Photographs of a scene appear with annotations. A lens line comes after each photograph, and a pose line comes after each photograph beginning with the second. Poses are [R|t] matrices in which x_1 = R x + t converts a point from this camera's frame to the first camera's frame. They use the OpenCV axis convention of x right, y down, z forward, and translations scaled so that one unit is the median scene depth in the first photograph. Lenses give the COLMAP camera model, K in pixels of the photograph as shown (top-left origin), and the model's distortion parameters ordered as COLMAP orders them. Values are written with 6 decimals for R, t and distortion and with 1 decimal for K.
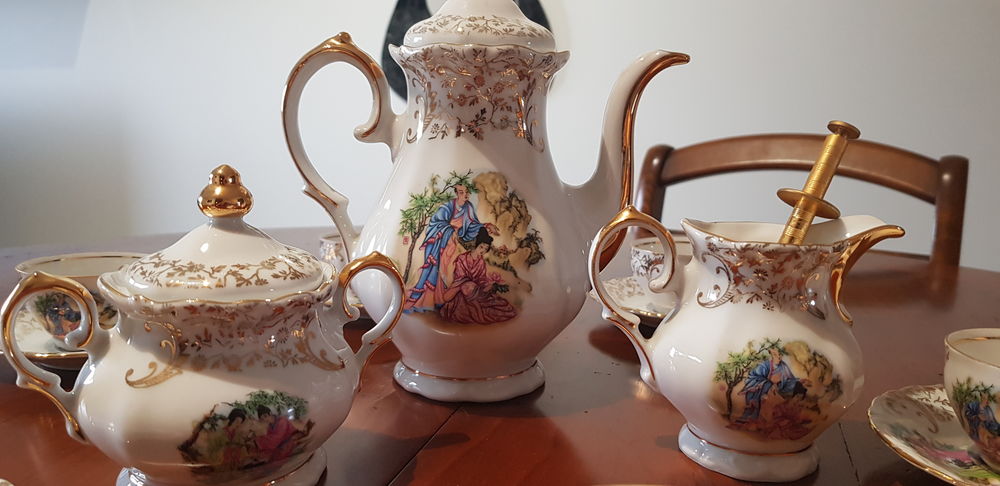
lens RADIAL K [[780.8, 0, 510.2], [0, 780.8, 244.1], [0, 0, 1]] dist [0.009469, -0.015943]
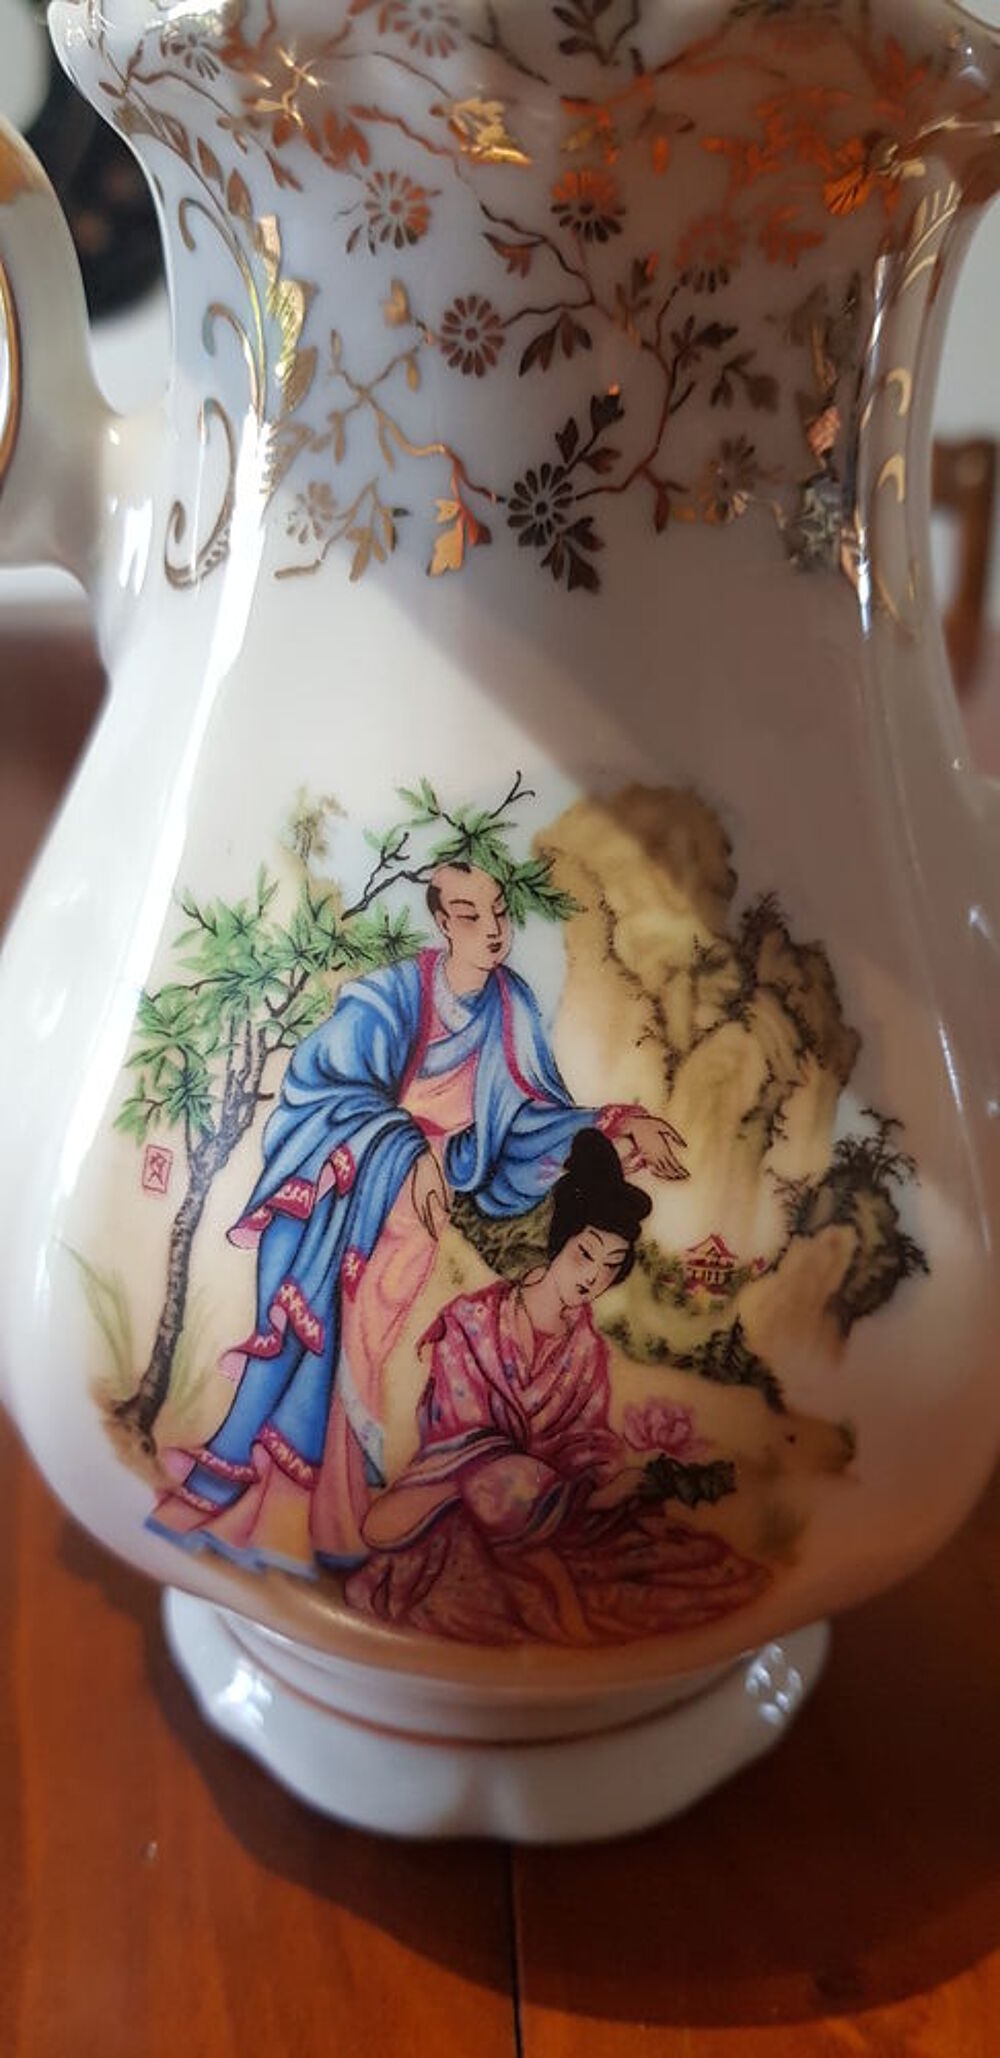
lens RADIAL K [[1606.9, 0, 480.6], [0, 1606.9, 1017.7], [0, 0, 1]] dist [0.009469, -0.015943]
pose [[0.999059, 0.016282, -0.040210, -0.045410], [-0.007205, 0.976302, 0.216294, -0.121009], [0.042779, -0.215801, 0.975500, 0.658202]]
